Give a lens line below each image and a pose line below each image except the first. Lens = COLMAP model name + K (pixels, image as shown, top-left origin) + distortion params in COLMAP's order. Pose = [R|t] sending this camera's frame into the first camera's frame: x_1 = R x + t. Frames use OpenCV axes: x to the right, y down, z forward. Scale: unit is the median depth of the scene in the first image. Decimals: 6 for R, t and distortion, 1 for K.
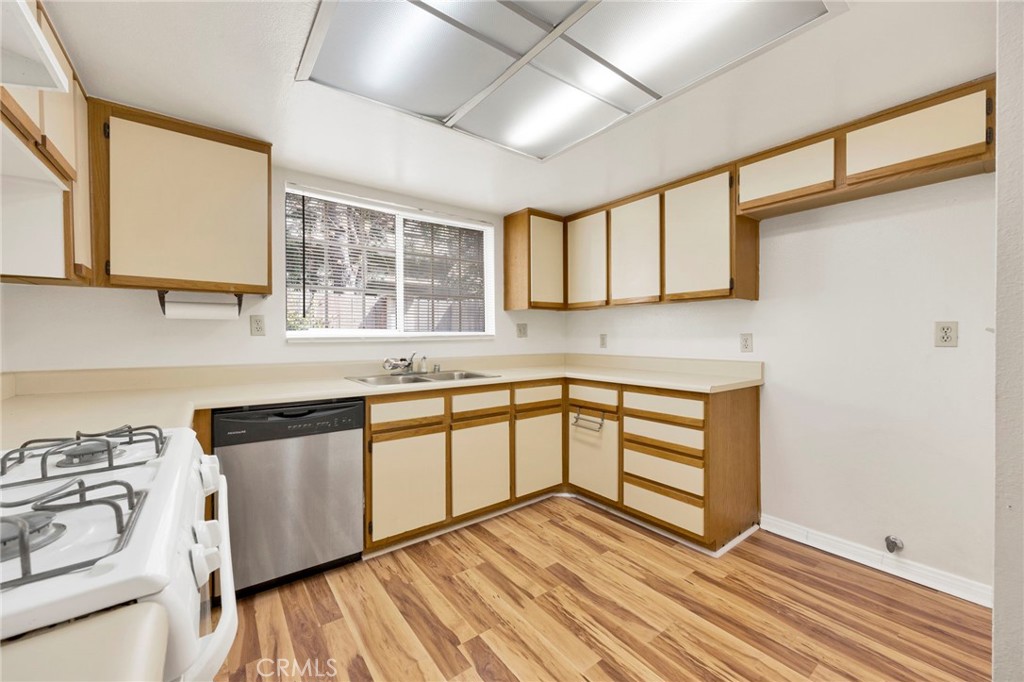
lens RADIAL K [[396.1, 0, 509.5], [0, 396.1, 340.2], [0, 0, 1]] dist [-0.002607, 0.000140]
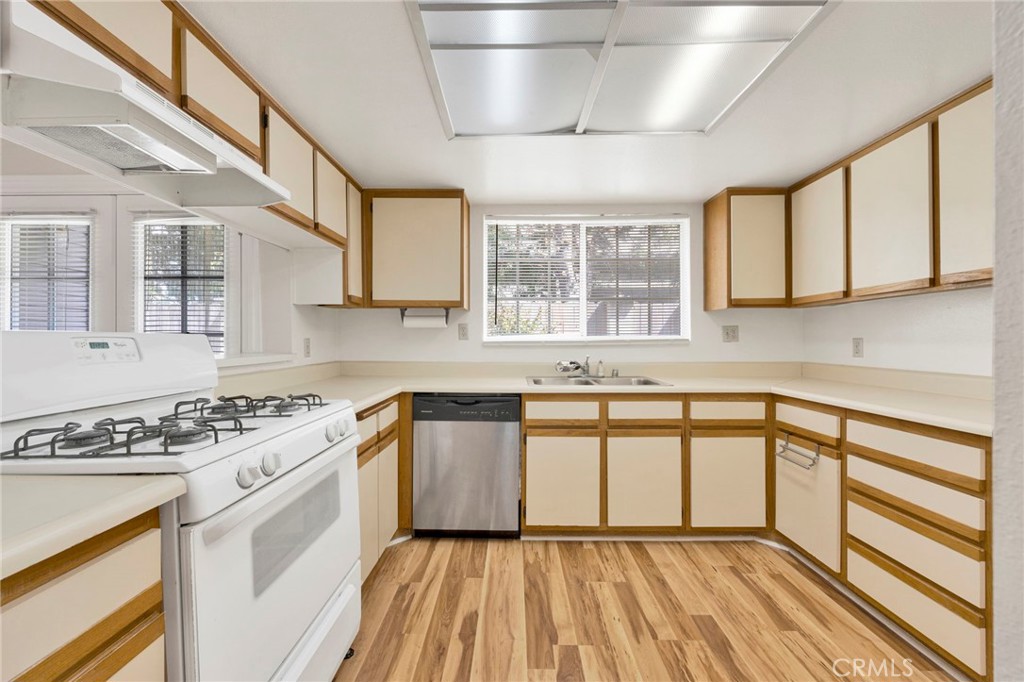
lens RADIAL K [[396.1, 0, 510.1], [0, 396.1, 339.4], [0, 0, 1]] dist [-0.002607, 0.000140]
pose [[0.789743, 0.000554, -0.613437, 0.272316], [-0.008451, 0.999915, -0.009976, -0.000712], [0.613379, 0.013063, 0.789681, 0.079941]]
